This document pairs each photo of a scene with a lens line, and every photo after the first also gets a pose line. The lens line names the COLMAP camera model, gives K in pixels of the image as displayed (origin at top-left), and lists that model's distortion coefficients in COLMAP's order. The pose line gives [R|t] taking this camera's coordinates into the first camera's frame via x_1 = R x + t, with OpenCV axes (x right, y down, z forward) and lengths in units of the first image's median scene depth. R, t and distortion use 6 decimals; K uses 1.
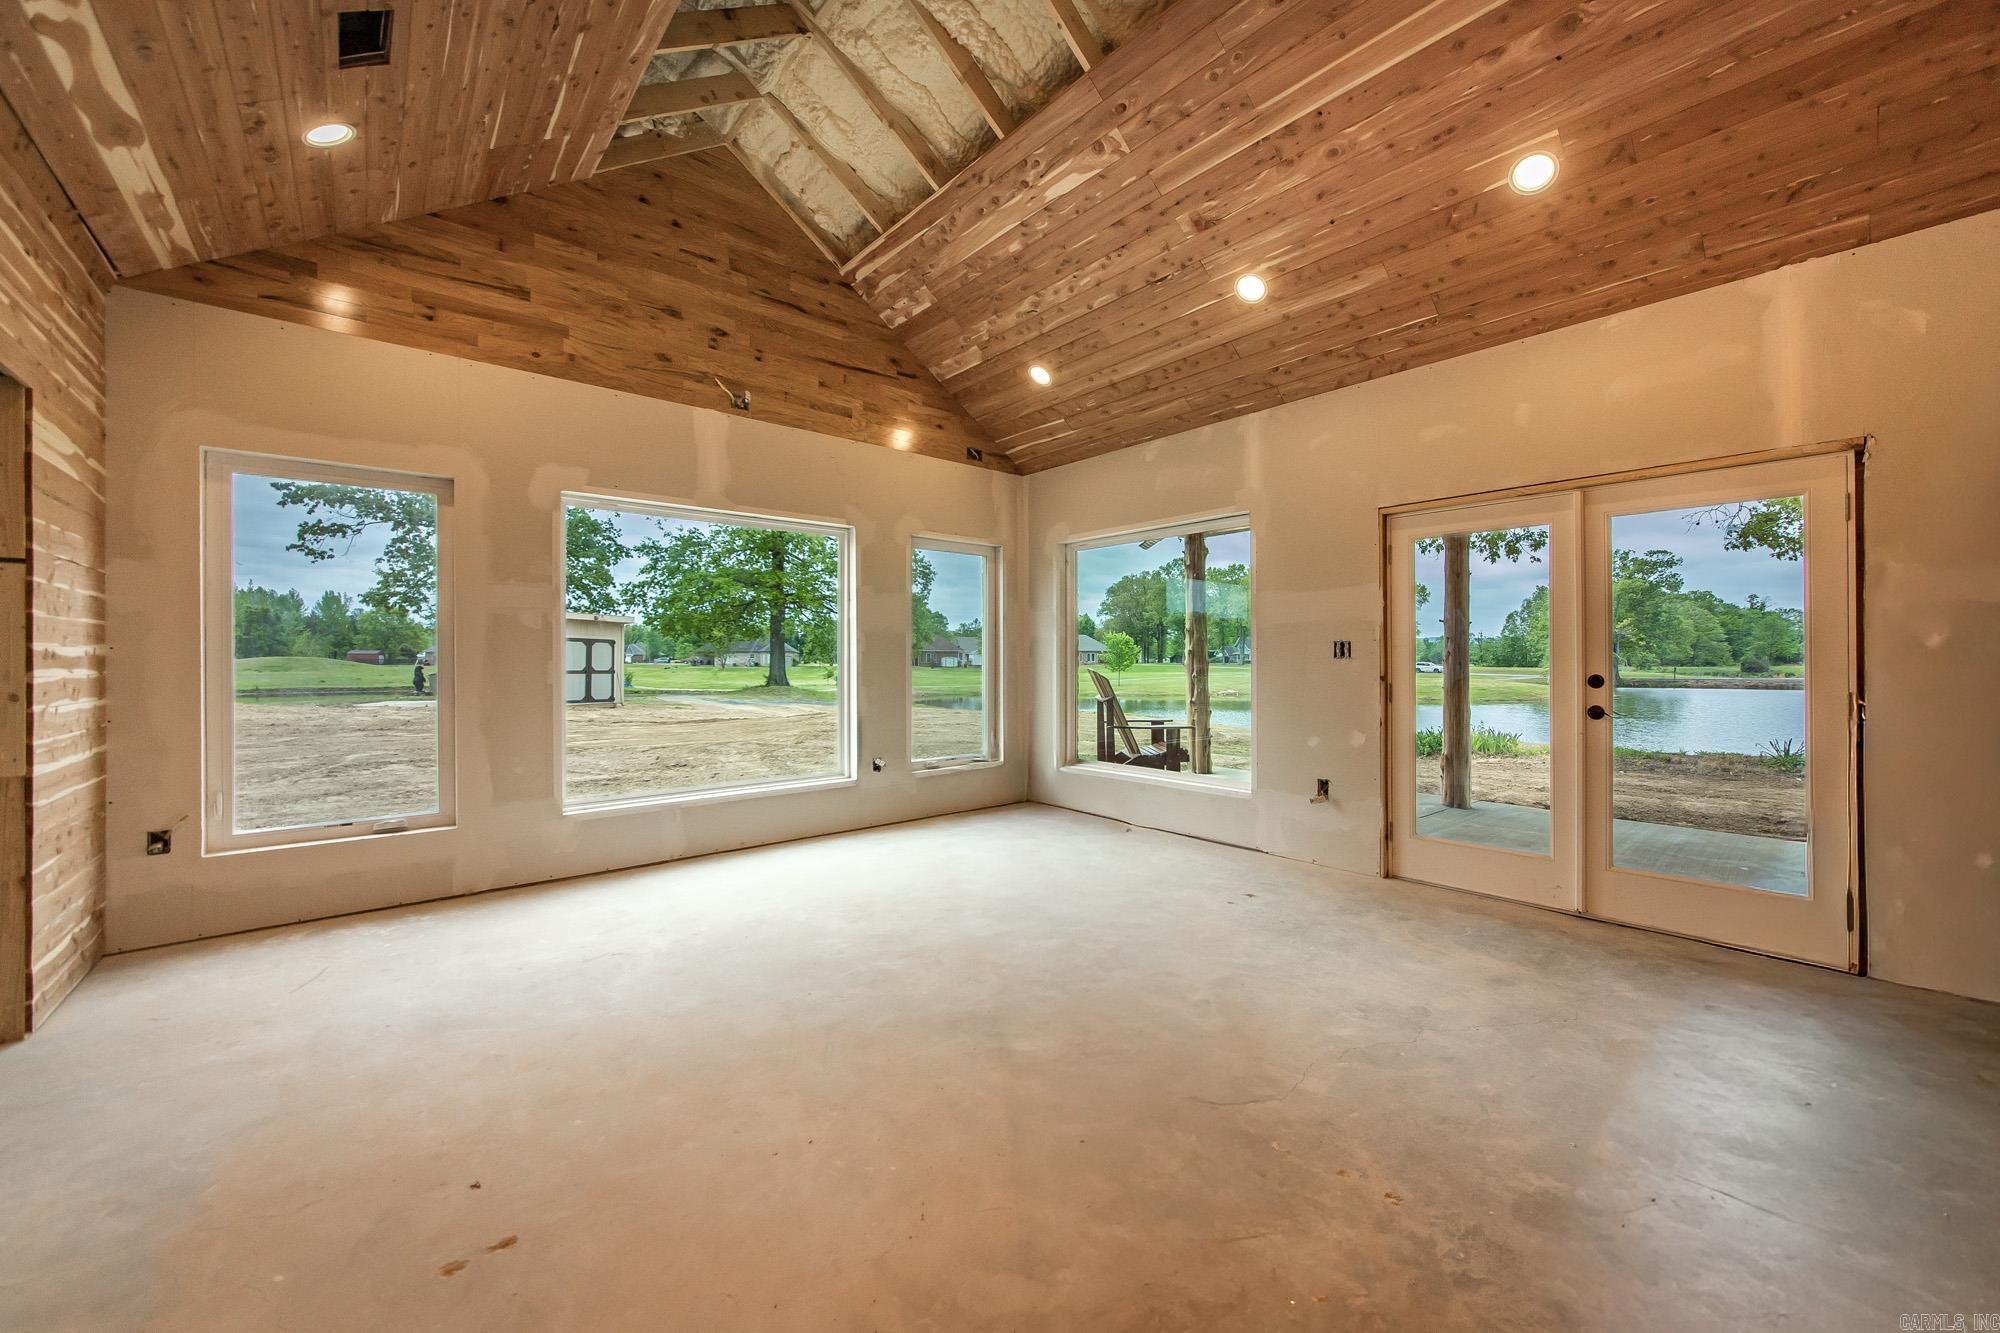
lens RADIAL K [[752.9, 0, 1022.8], [0, 752.9, 658.6], [0, 0, 1]] dist [0.000165, 0.000045]
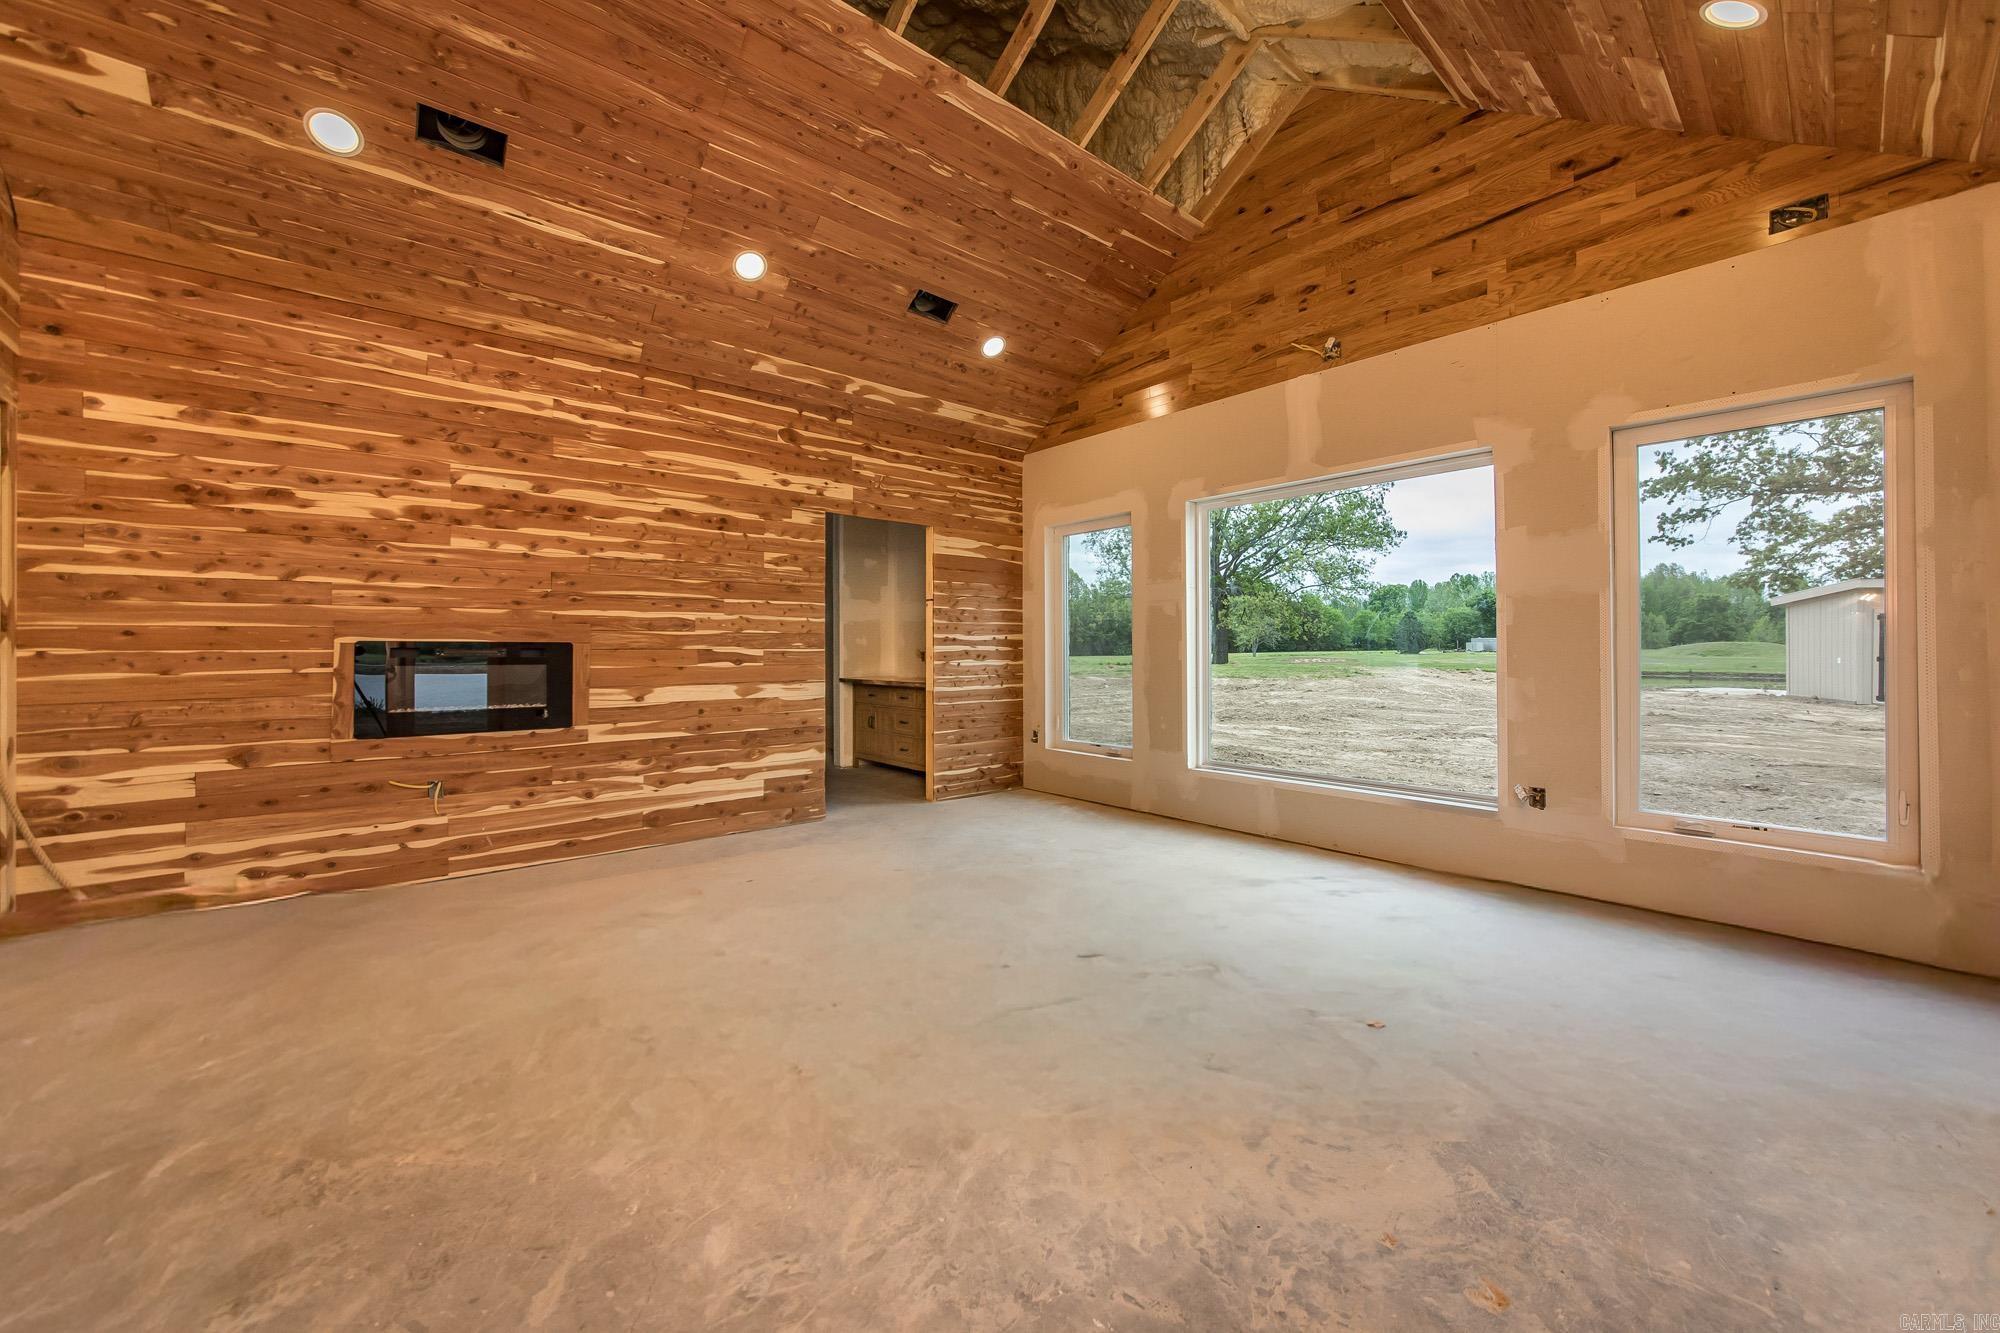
lens RADIAL K [[762.3, 0, 1030.0], [0, 762.3, 639.9], [0, 0, 1]] dist [-0.010940, 0.000069]
pose [[0.015069, -0.007110, -0.999861, 0.492492], [0.001570, 0.999974, -0.007087, 0.007961], [0.999885, -0.001463, 0.015080, 0.589475]]
